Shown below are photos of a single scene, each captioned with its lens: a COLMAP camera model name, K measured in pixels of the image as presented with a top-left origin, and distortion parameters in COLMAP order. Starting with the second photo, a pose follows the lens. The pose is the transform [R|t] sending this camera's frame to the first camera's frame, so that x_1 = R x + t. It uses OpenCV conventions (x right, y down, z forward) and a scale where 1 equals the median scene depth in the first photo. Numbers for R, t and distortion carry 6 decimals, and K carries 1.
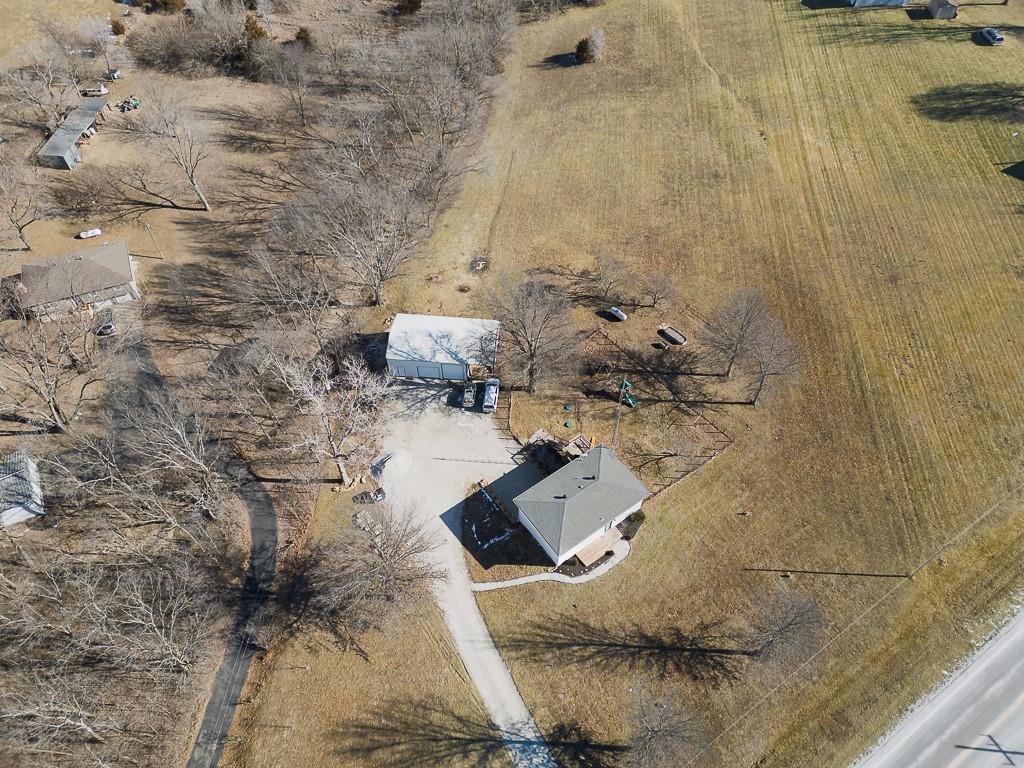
lens RADIAL K [[710.7, 0, 512.0], [0, 710.7, 384.0], [0, 0, 1]] dist [0.078268, -0.049134]
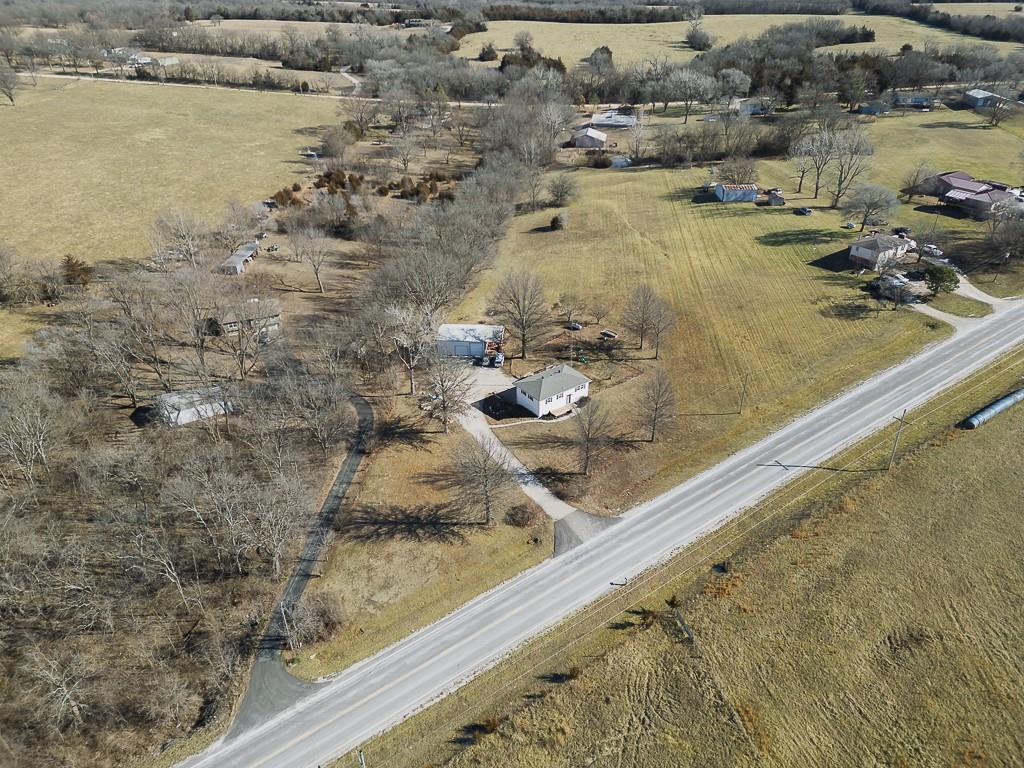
lens RADIAL K [[710.7, 0, 512.0], [0, 710.7, 384.0], [0, 0, 1]] dist [0.078268, -0.049134]
pose [[0.999965, -0.008142, 0.002092, -0.003767], [0.008347, 0.932195, -0.361860, 0.565148], [0.000996, 0.361865, 0.932230, -0.439720]]
